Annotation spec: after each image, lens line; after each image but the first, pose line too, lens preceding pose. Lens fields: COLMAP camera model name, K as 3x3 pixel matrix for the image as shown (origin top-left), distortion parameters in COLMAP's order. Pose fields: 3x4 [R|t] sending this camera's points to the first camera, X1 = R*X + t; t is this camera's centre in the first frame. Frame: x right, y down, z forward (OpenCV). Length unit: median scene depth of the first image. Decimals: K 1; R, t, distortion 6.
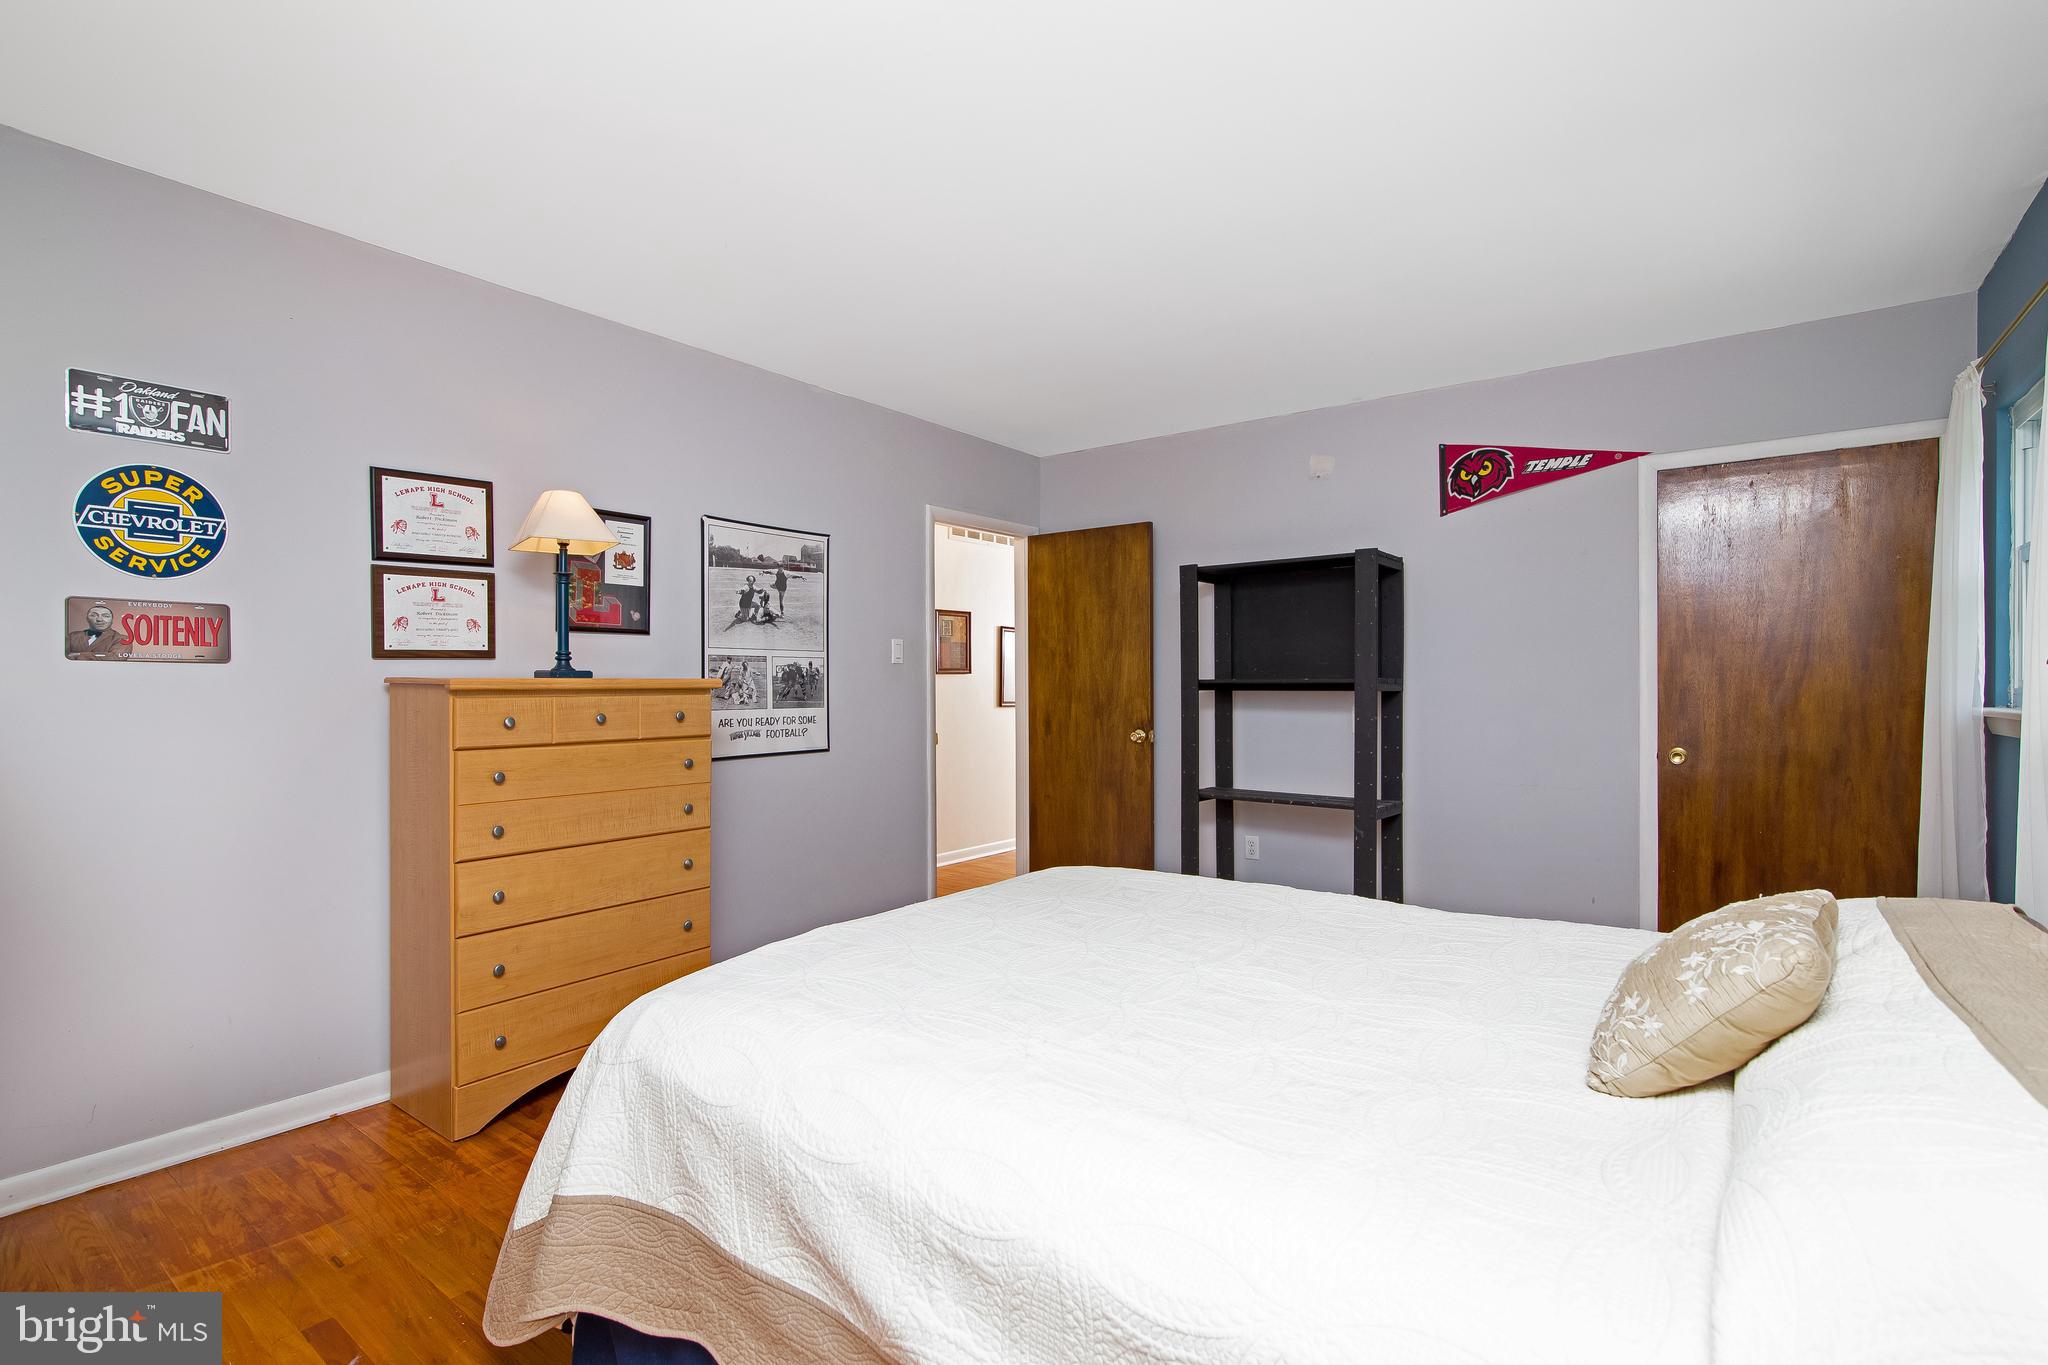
lens RADIAL K [[947.3, 0, 1028.1], [0, 947.3, 679.6], [0, 0, 1]] dist [-0.001403, 0.000027]
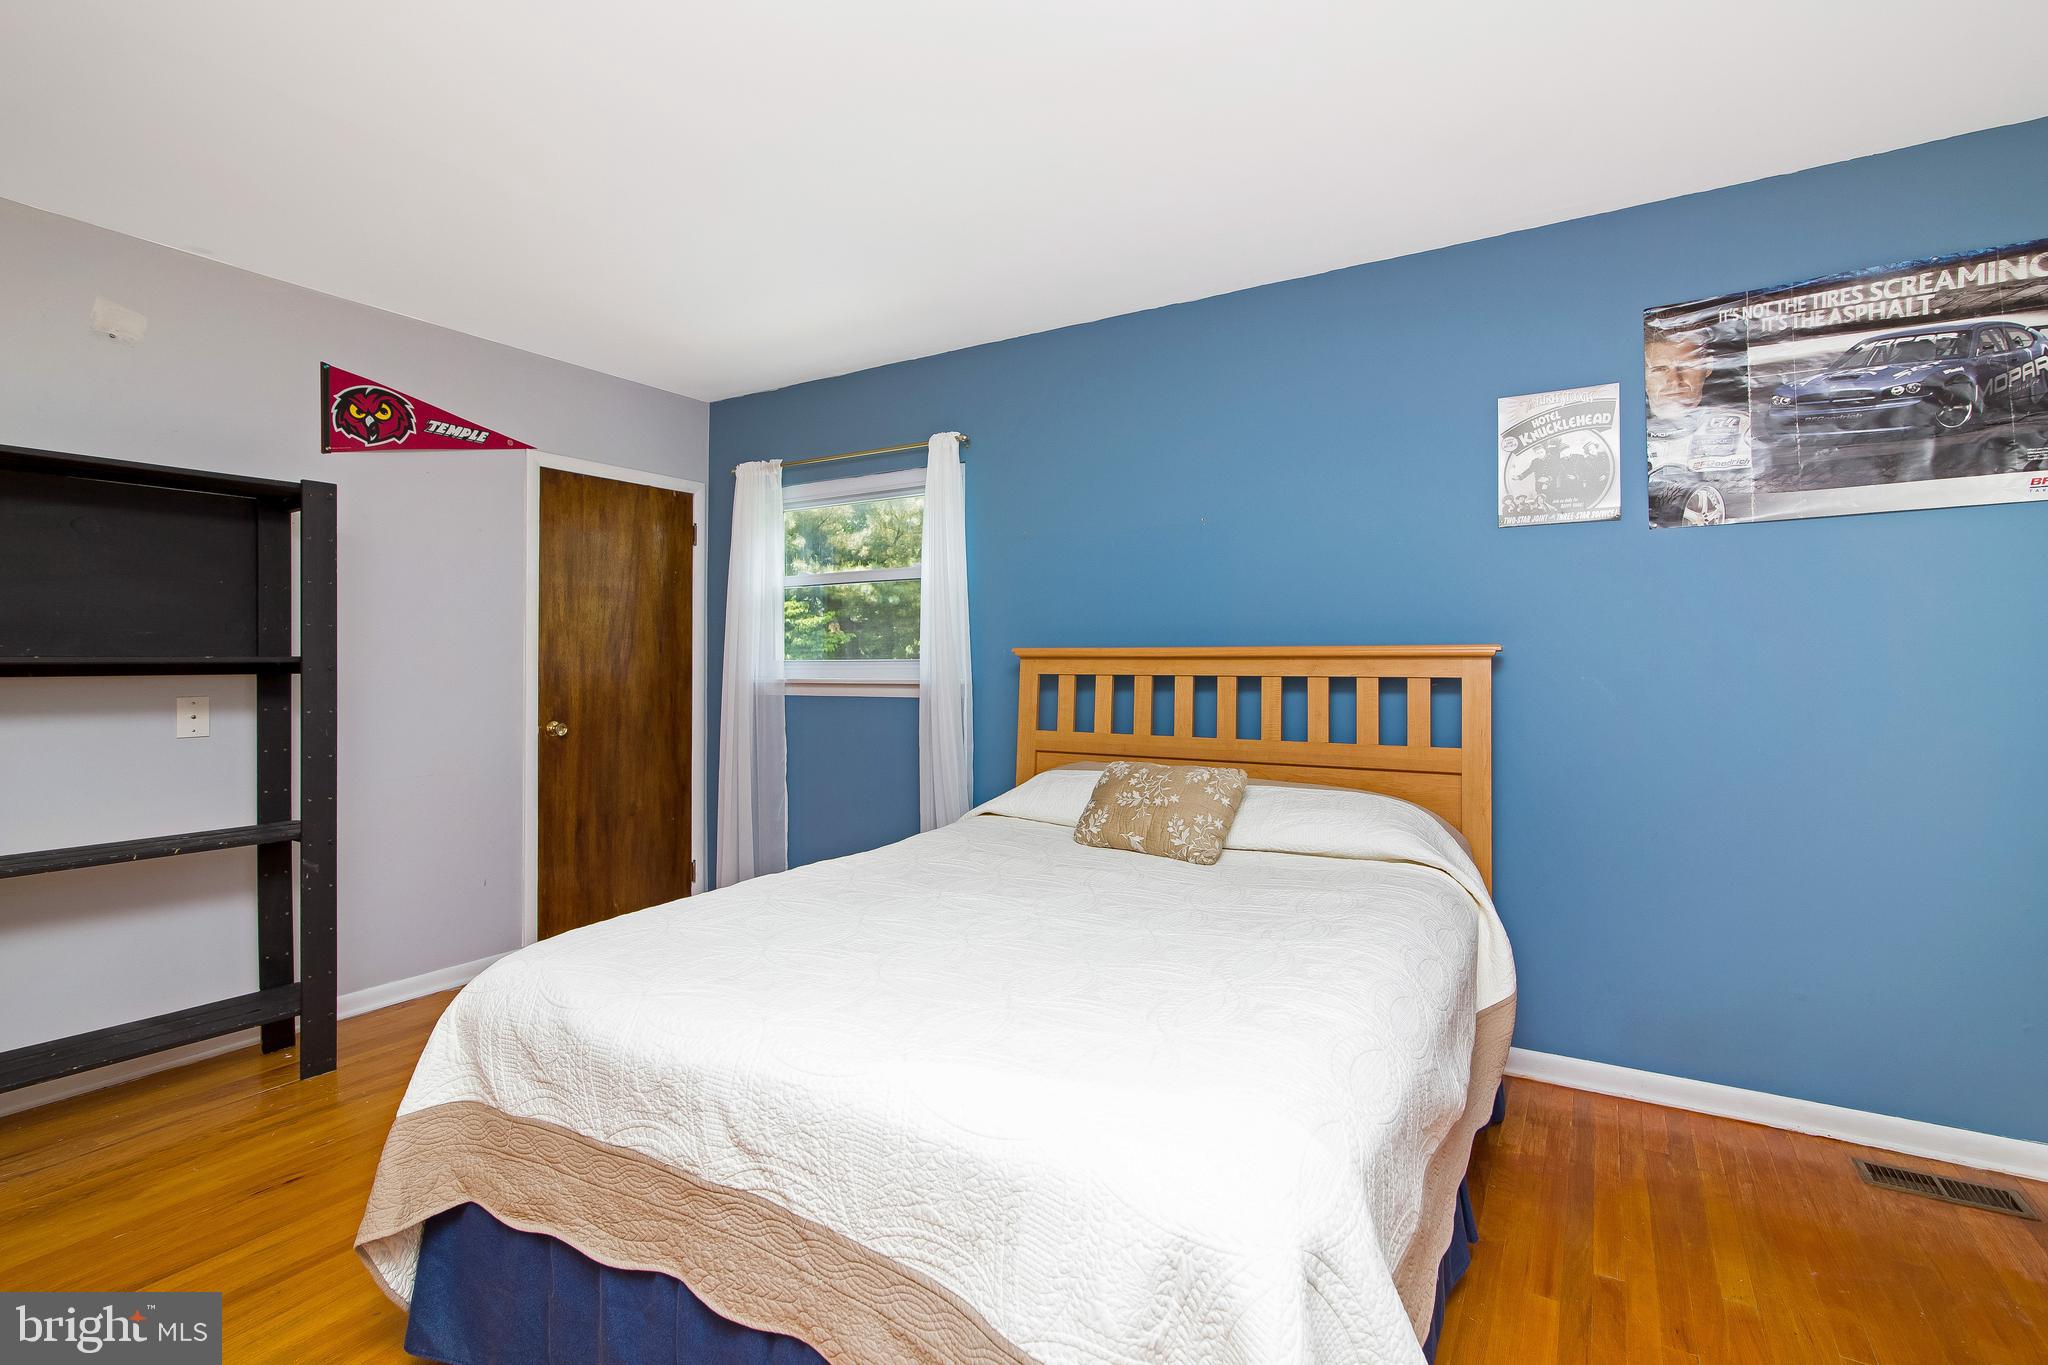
lens RADIAL K [[947.3, 0, 1028.1], [0, 947.3, 679.6], [0, 0, 1]] dist [-0.001403, 0.000027]
pose [[-0.099943, -0.016673, 0.994853, -0.443598], [-0.001684, 0.999861, 0.016588, 0.003391], [-0.994992, -0.000017, -0.099957, 0.523408]]
